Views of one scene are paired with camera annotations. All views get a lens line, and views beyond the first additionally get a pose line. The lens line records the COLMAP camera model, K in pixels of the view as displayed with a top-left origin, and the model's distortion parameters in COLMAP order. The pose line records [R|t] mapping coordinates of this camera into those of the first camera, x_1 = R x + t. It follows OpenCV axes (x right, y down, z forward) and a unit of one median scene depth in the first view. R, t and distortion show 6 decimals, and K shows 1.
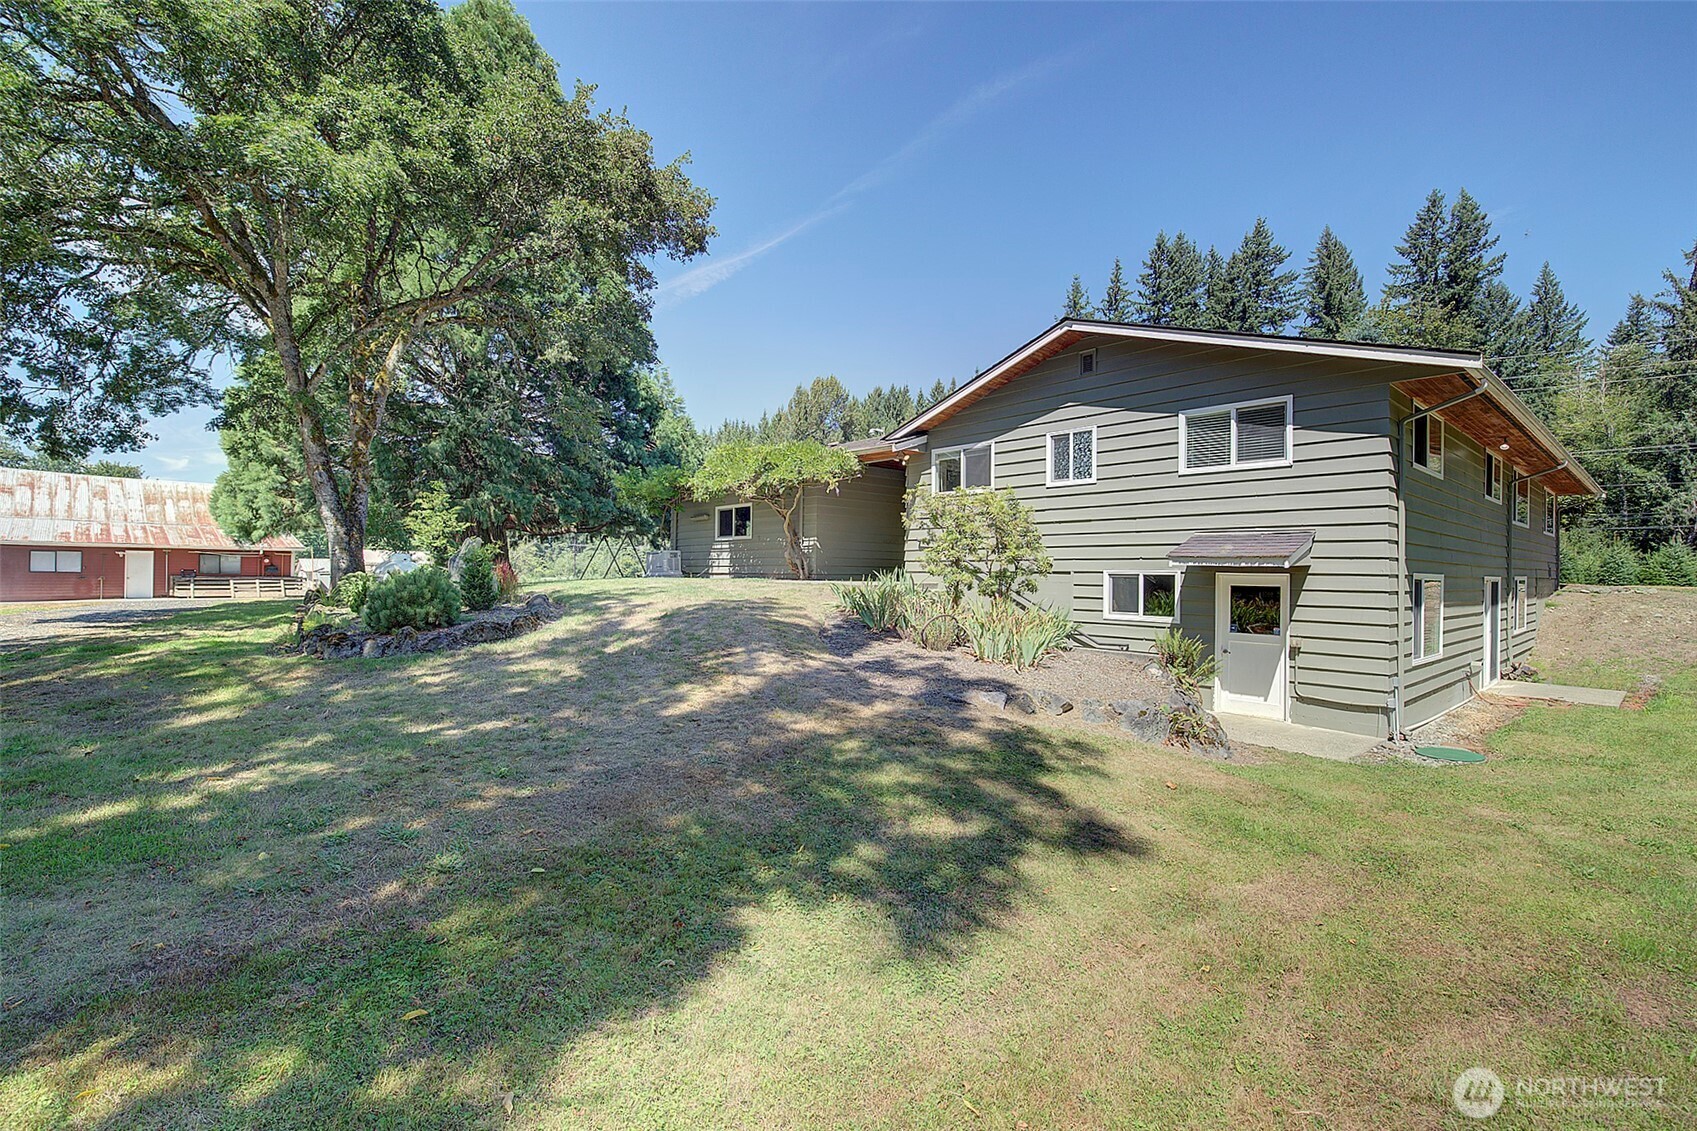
lens RADIAL K [[731.7, 0, 845.2], [0, 731.7, 568.0], [0, 0, 1]] dist [-0.017372, 0.003144]
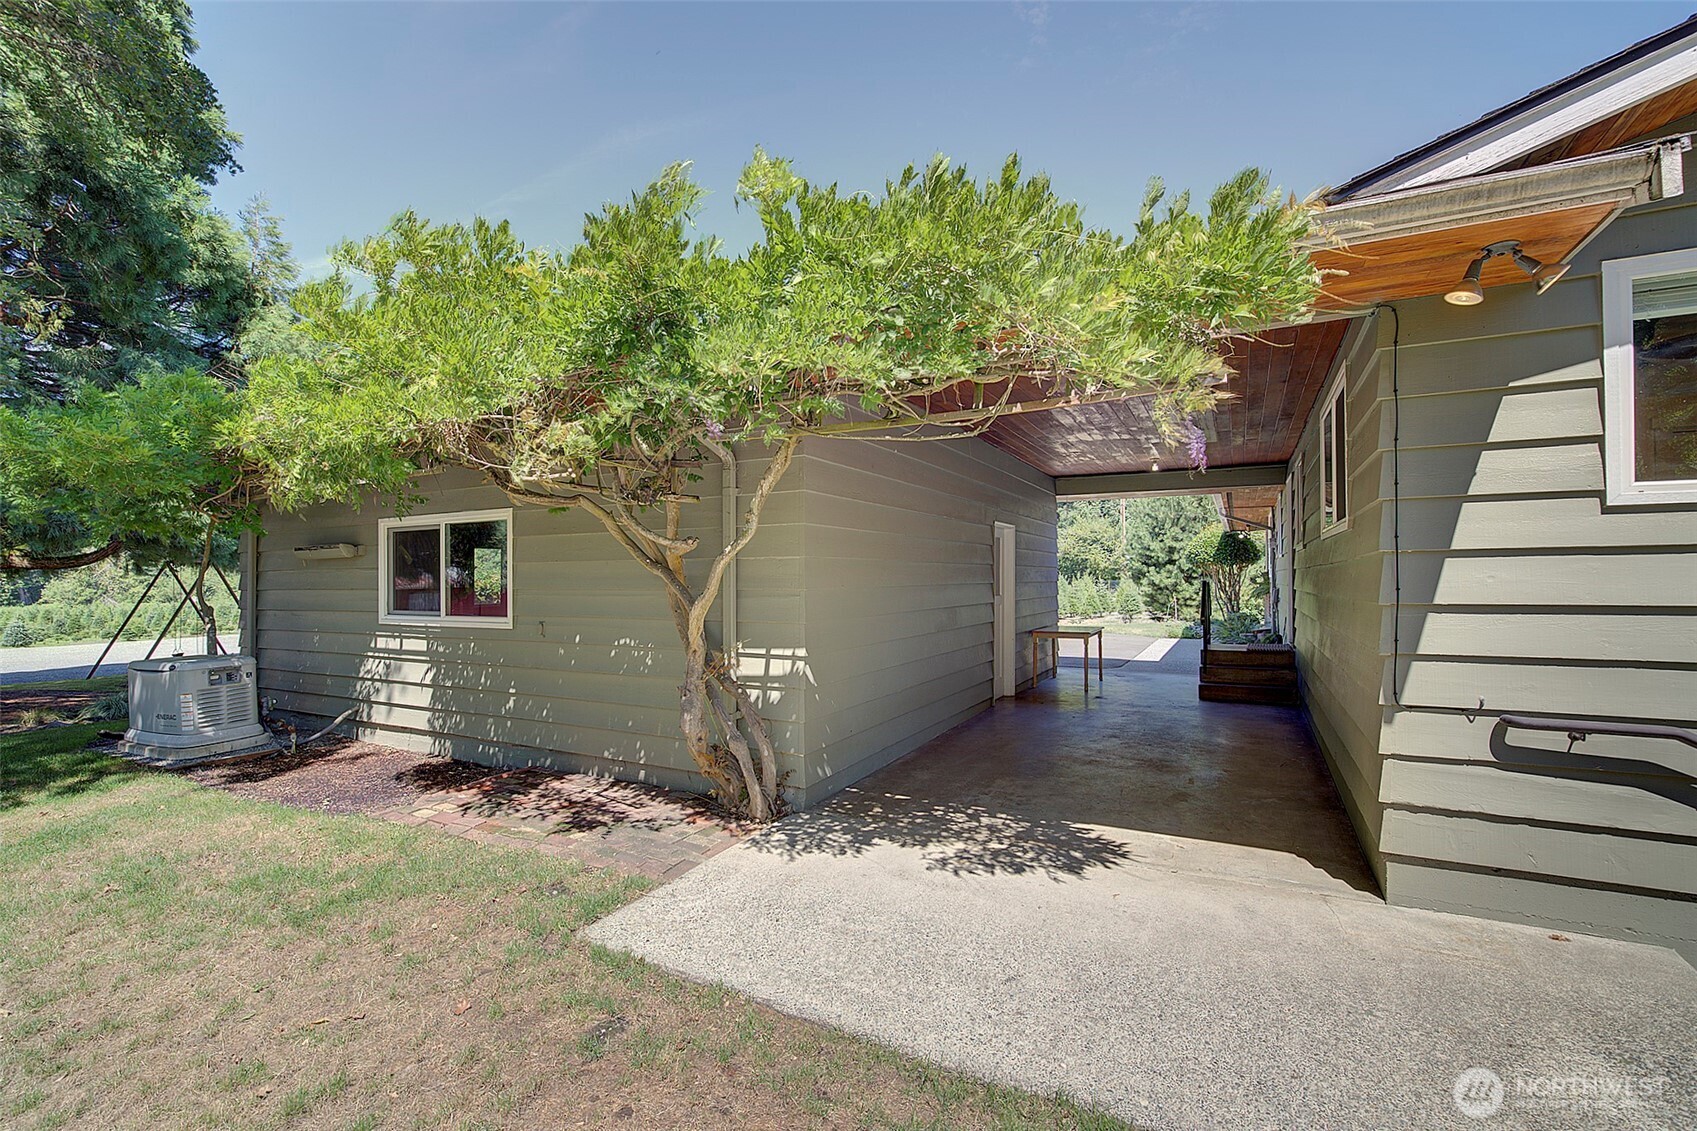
lens RADIAL K [[731.7, 0, 862.5], [0, 731.7, 565.7], [0, 0, 1]] dist [-0.017372, 0.003144]
pose [[0.928344, -0.009086, 0.371612, -0.099384], [0.013451, 0.999868, -0.009153, -0.058122], [-0.371479, 0.013496, 0.928343, 0.628682]]
